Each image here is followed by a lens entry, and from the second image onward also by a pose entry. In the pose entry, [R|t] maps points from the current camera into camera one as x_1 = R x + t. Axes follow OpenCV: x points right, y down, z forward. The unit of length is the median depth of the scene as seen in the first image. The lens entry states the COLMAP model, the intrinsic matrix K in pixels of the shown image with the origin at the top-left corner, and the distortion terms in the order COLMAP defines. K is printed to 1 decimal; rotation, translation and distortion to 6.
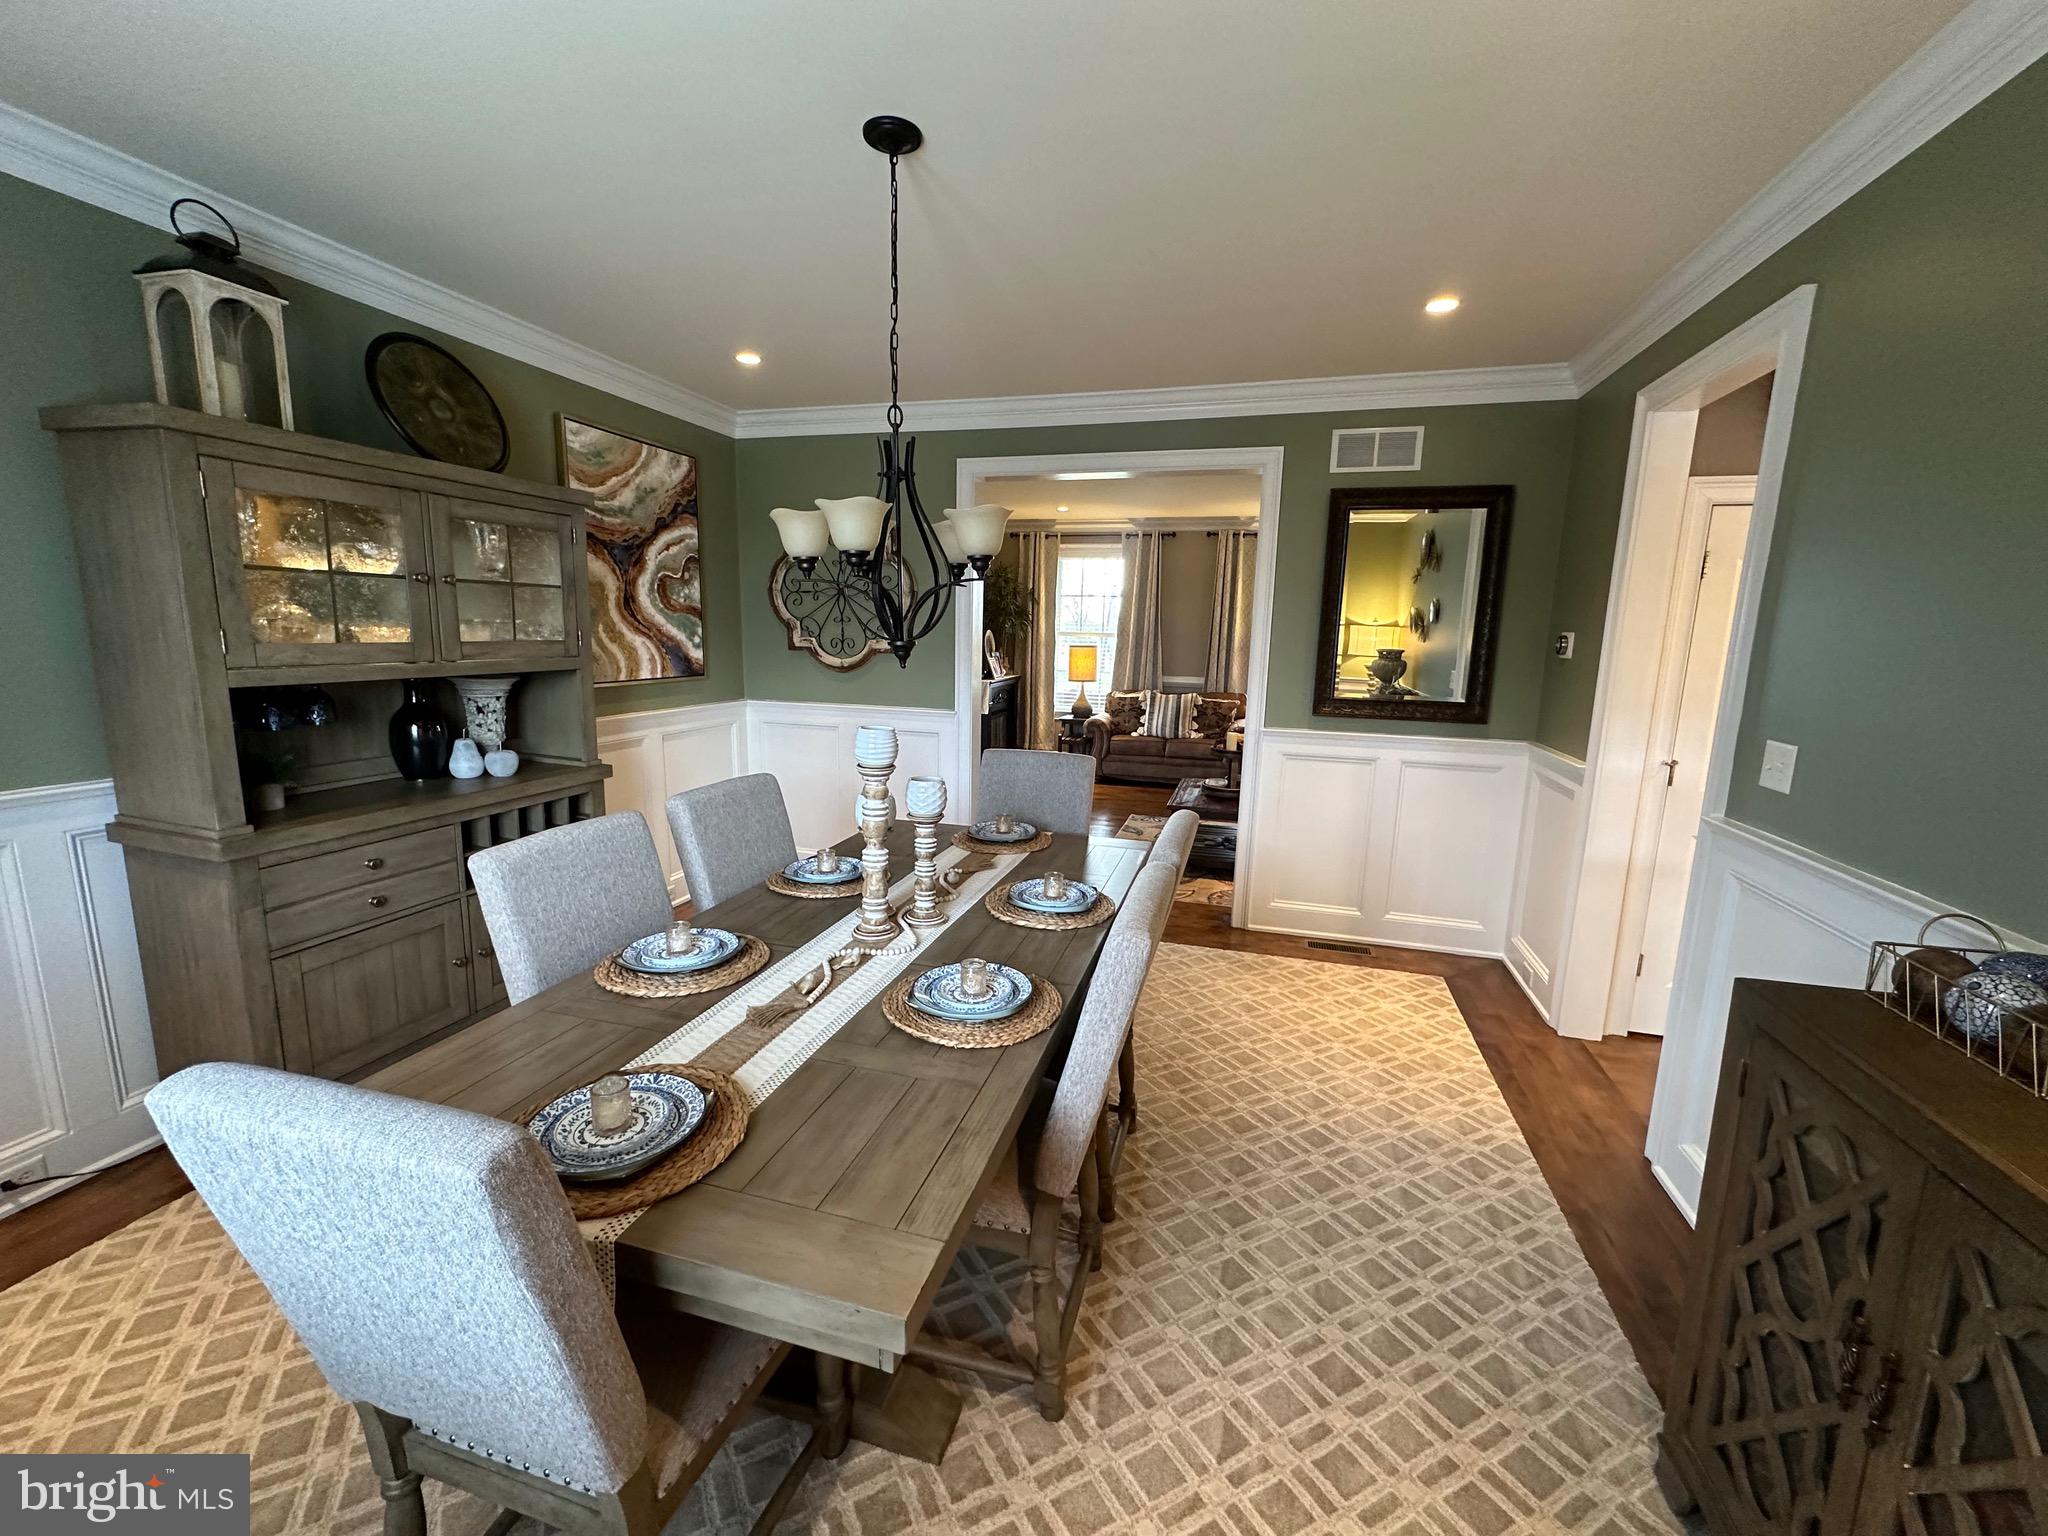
lens RADIAL K [[816.3, 0, 1017.1], [0, 816.3, 766.8], [0, 0, 1]] dist [-0.013502, 0.000091]
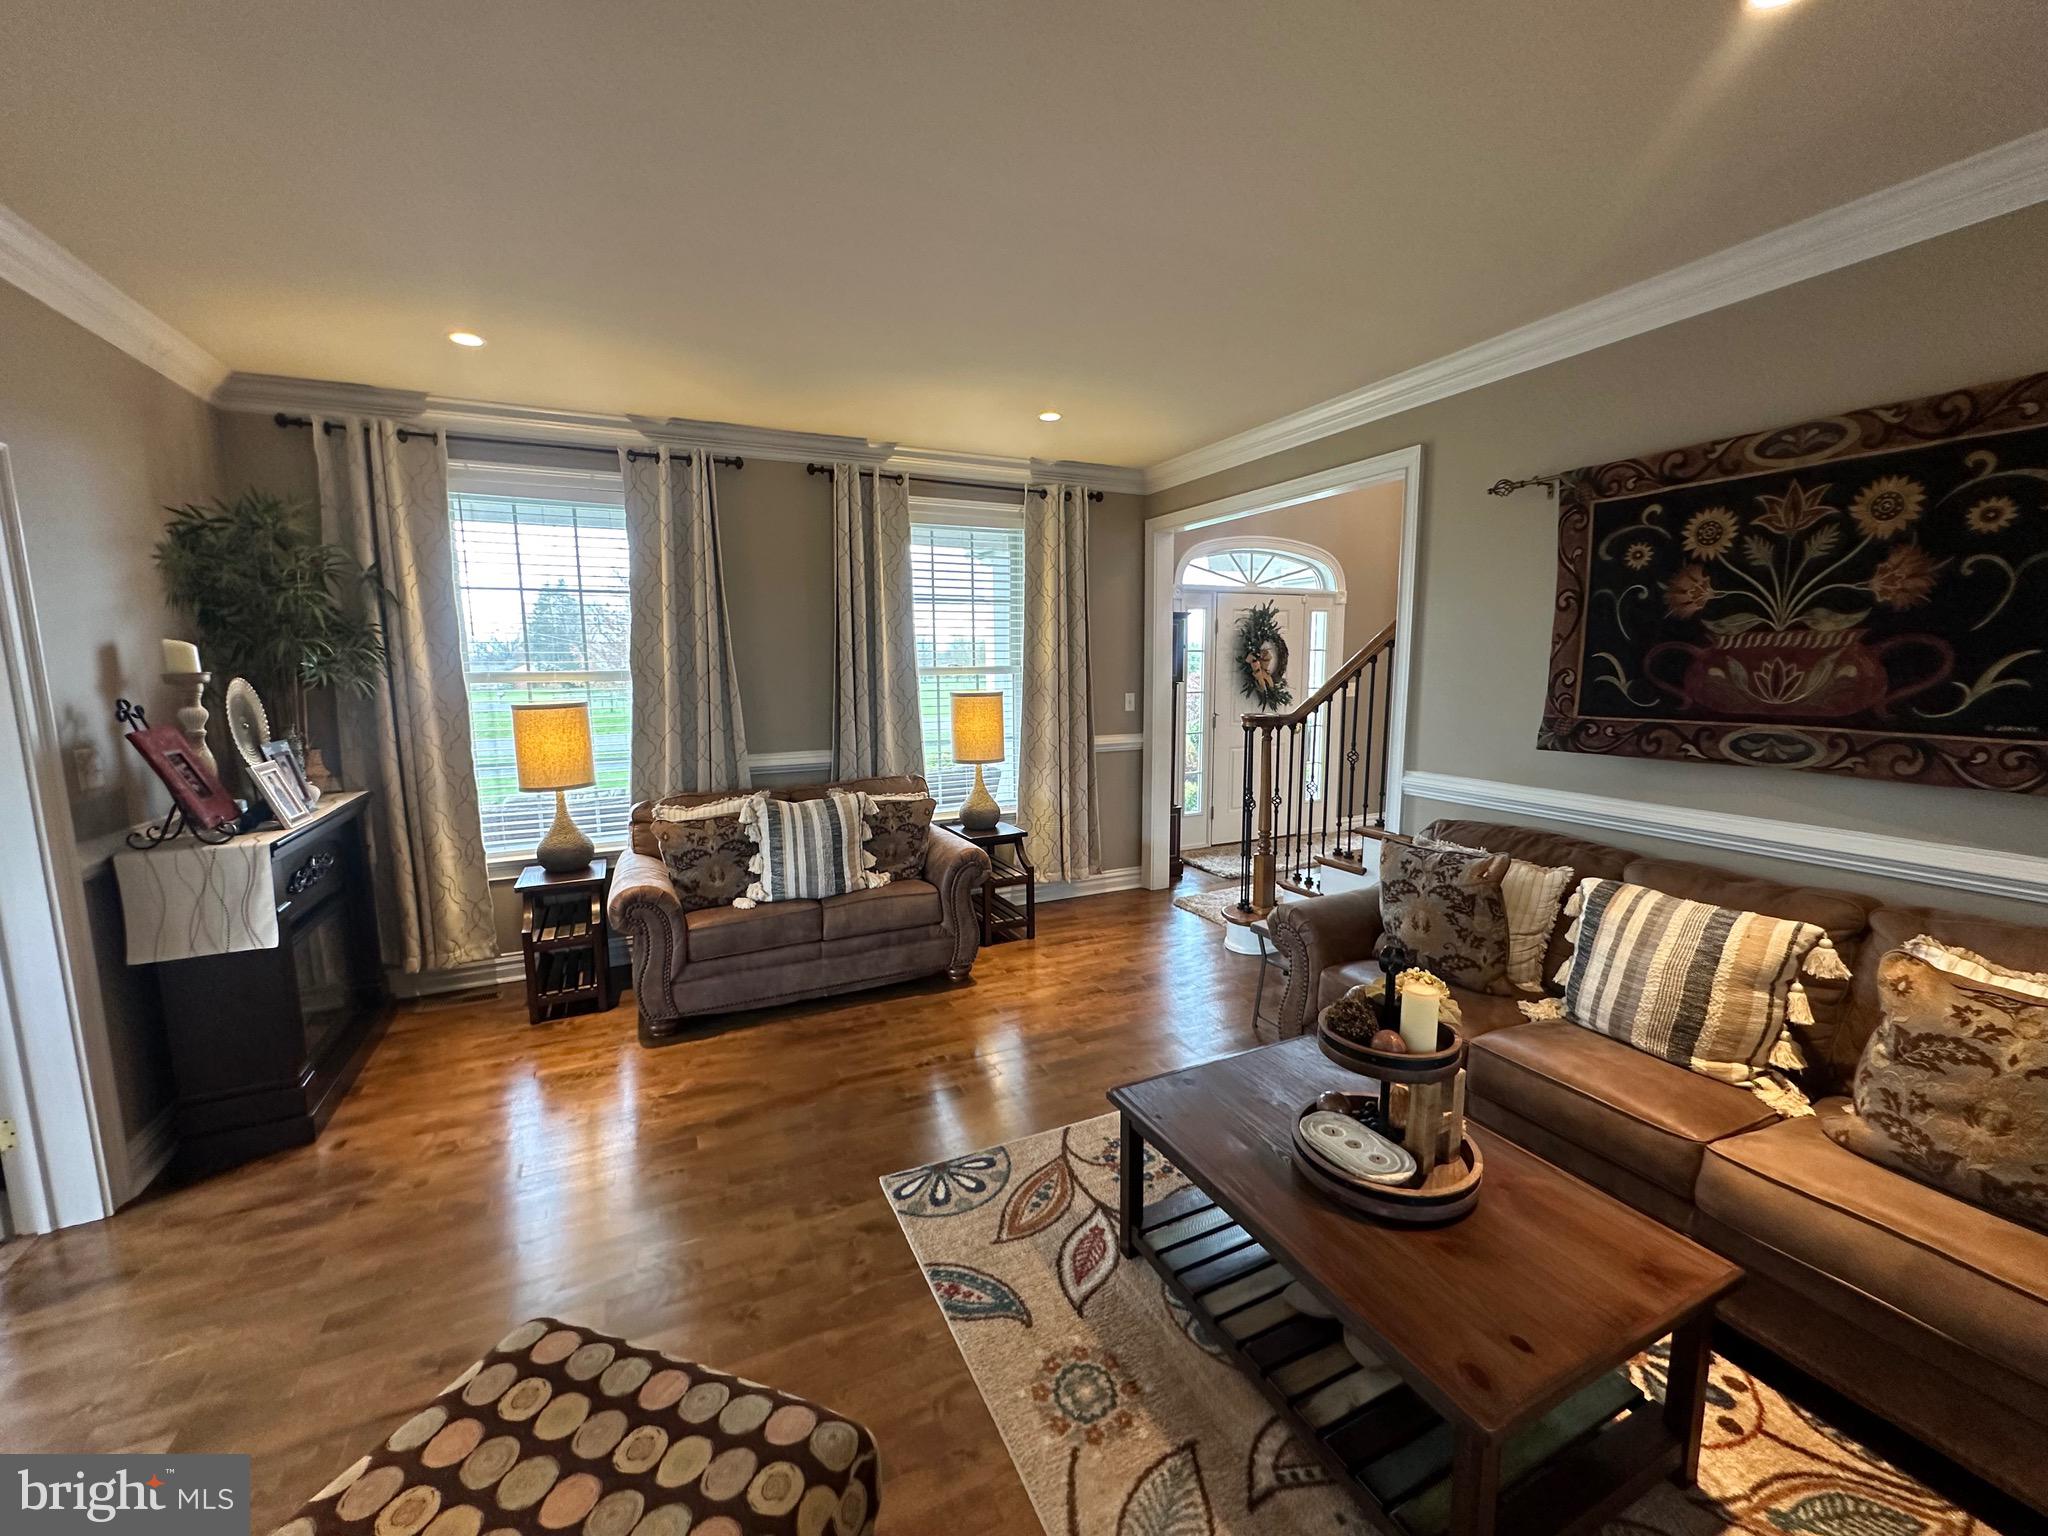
lens RADIAL K [[811.8, 0, 1034.3], [0, 811.8, 763.8], [0, 0, 1]] dist [-0.002303, -0.000124]
pose [[0.737899, -0.113207, 0.665348, -0.035141], [0.136838, 0.990452, 0.016764, -0.182462], [-0.660893, 0.078675, 0.746345, 1.056522]]
